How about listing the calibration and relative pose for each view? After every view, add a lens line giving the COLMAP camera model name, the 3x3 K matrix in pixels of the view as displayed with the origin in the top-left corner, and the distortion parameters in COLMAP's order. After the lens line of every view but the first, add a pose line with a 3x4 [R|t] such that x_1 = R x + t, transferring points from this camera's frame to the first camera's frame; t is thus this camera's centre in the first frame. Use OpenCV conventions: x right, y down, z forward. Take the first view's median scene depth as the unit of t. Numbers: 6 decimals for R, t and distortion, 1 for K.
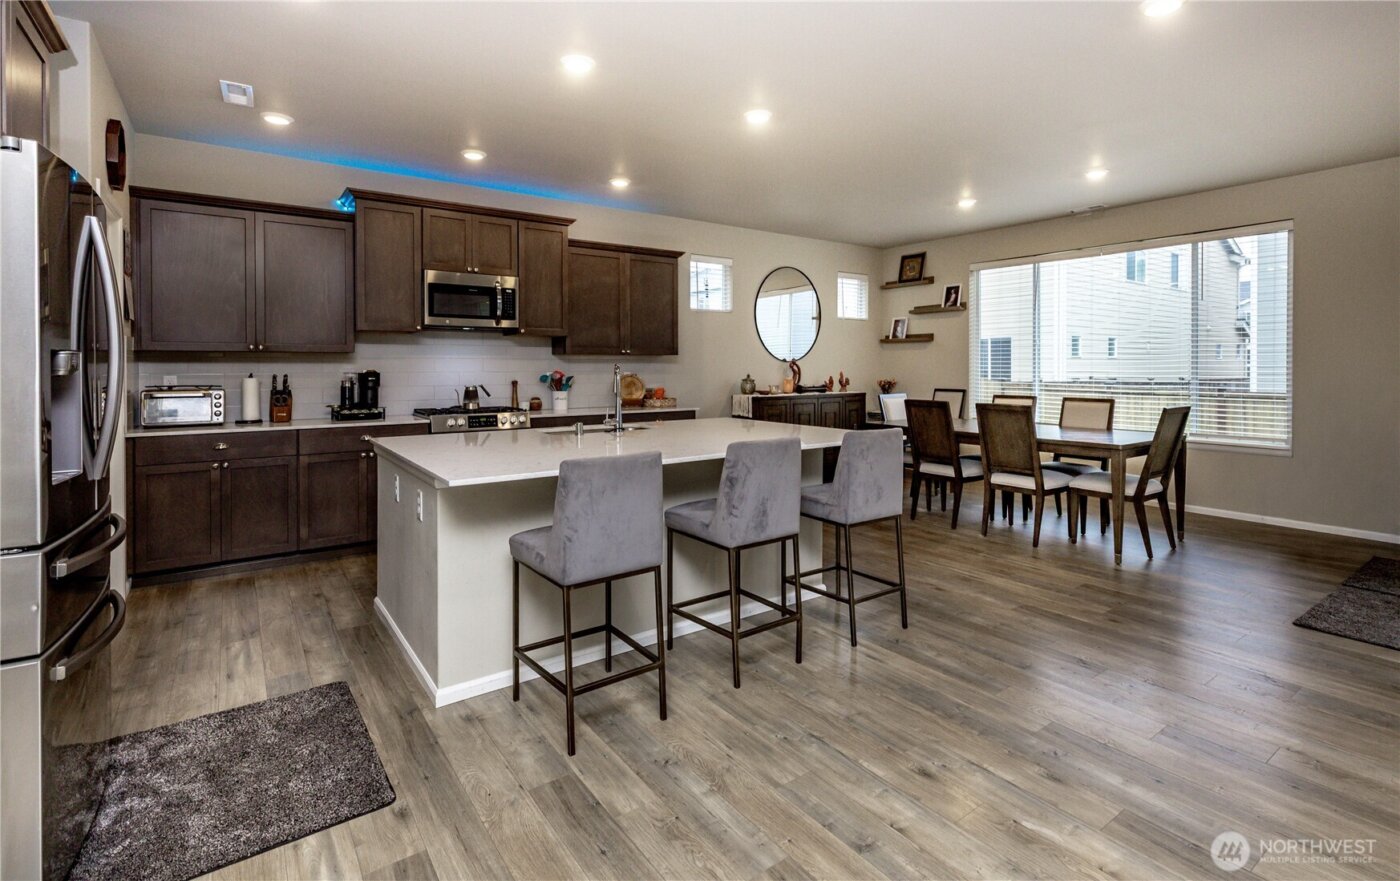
lens RADIAL K [[670.6, 0, 726.2], [0, 670.6, 368.4], [0, 0, 1]] dist [0.012020, -0.001172]
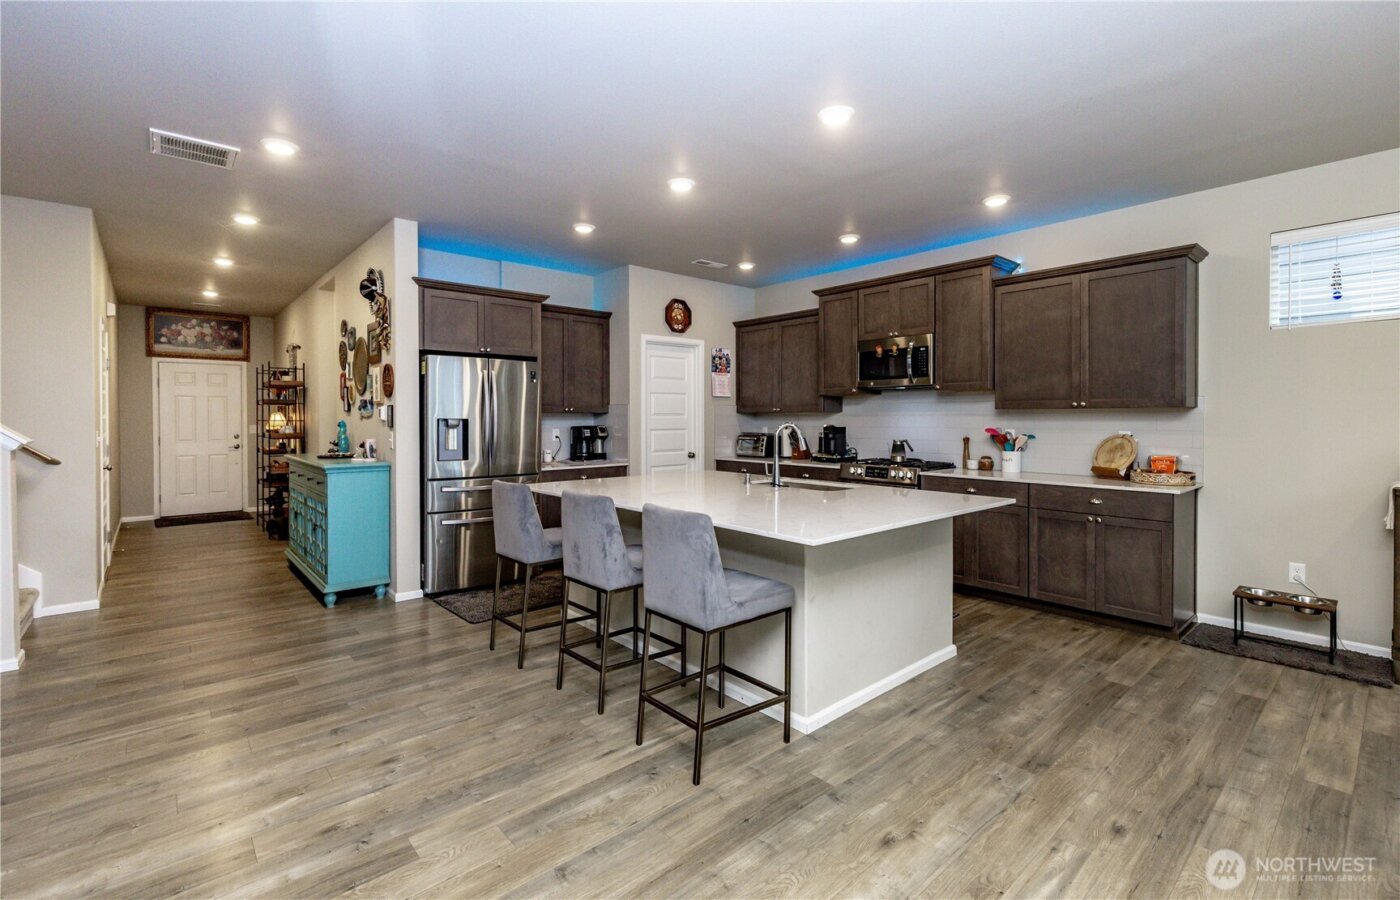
lens RADIAL K [[616.0, 0, 700.7], [0, 616.0, 424.7], [0, 0, 1]] dist [0.011554, 0.000615]
pose [[0.082710, 0.013866, -0.996477, 0.575523], [-0.000552, 0.999904, 0.013867, -0.012790], [0.996573, -0.000597, 0.082710, 0.578576]]
